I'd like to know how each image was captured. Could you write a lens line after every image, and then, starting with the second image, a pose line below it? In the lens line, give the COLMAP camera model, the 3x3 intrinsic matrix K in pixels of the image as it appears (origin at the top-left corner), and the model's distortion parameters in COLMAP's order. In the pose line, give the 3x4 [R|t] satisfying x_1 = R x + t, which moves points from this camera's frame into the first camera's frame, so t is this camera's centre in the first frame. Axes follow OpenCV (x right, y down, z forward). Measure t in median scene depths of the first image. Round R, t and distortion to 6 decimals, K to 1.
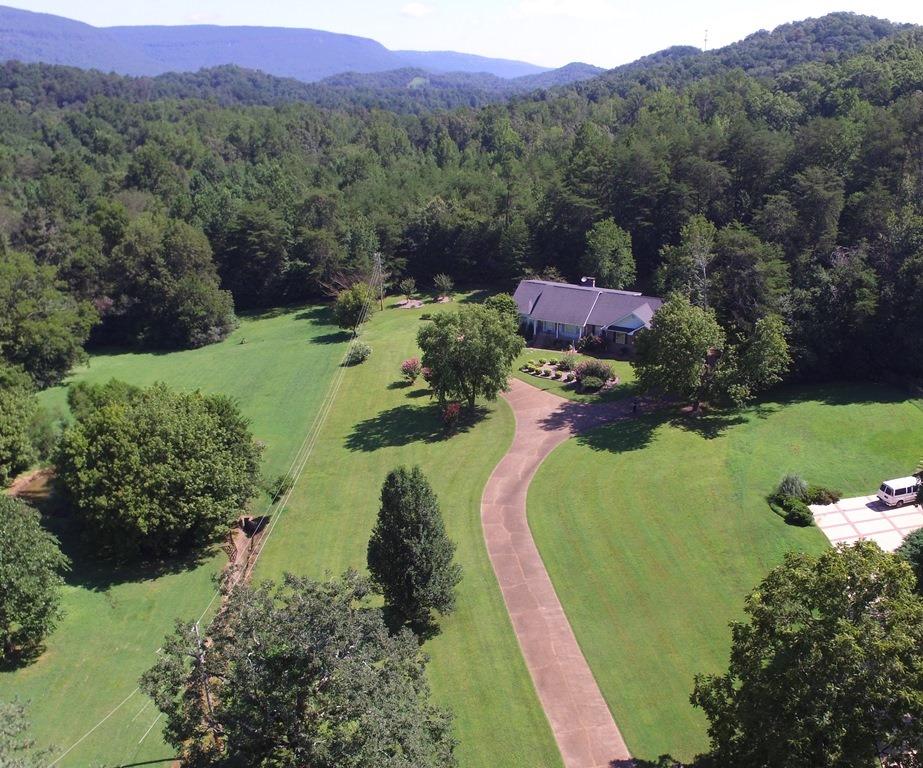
lens RADIAL K [[844.9, 0, 488.2], [0, 844.9, 446.5], [0, 0, 1]] dist [-0.122619, 0.107424]
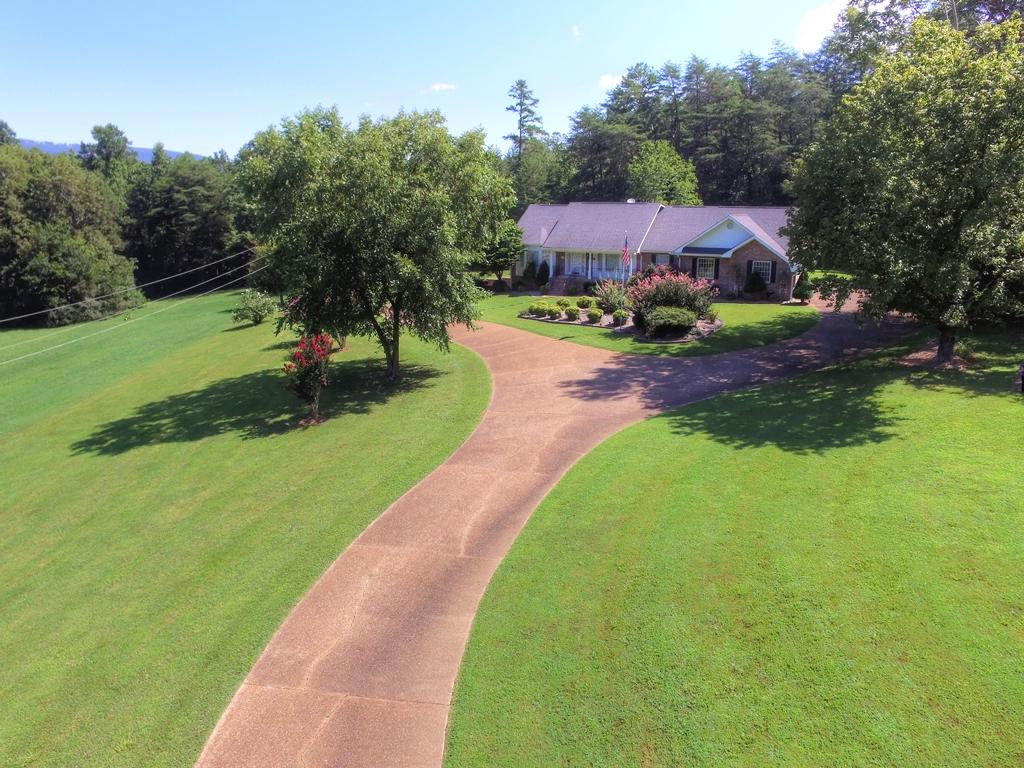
lens RADIAL K [[685.0, 0, 512.0], [0, 685.0, 384.0], [0, 0, 1]] dist [-0.133412, 0.116842]
pose [[0.999625, -0.000952, -0.027372, 0.051469], [-0.003387, 0.987426, -0.158047, 0.017699], [0.027178, 0.158081, 0.987052, 0.682872]]
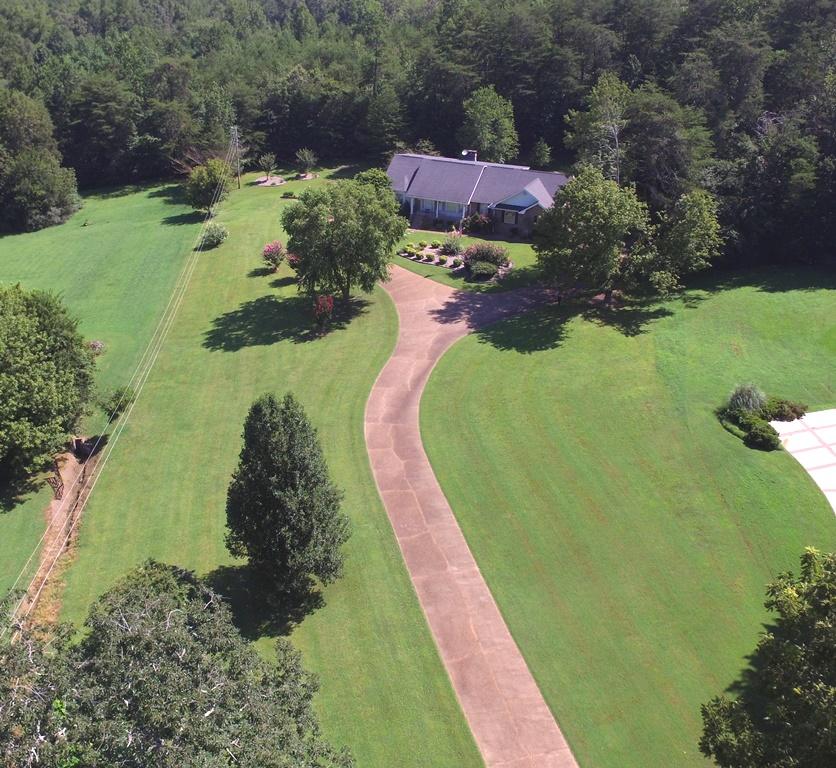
lens RADIAL K [[826.4, 0, 351.0], [0, 826.4, 298.6], [0, 0, 1]] dist [-0.100496, 0.033276]
pose [[0.999908, -0.008088, 0.010930, -0.024080], [0.008396, 0.999562, -0.028388, -0.024038], [-0.010695, 0.028477, 0.999537, 0.163196]]
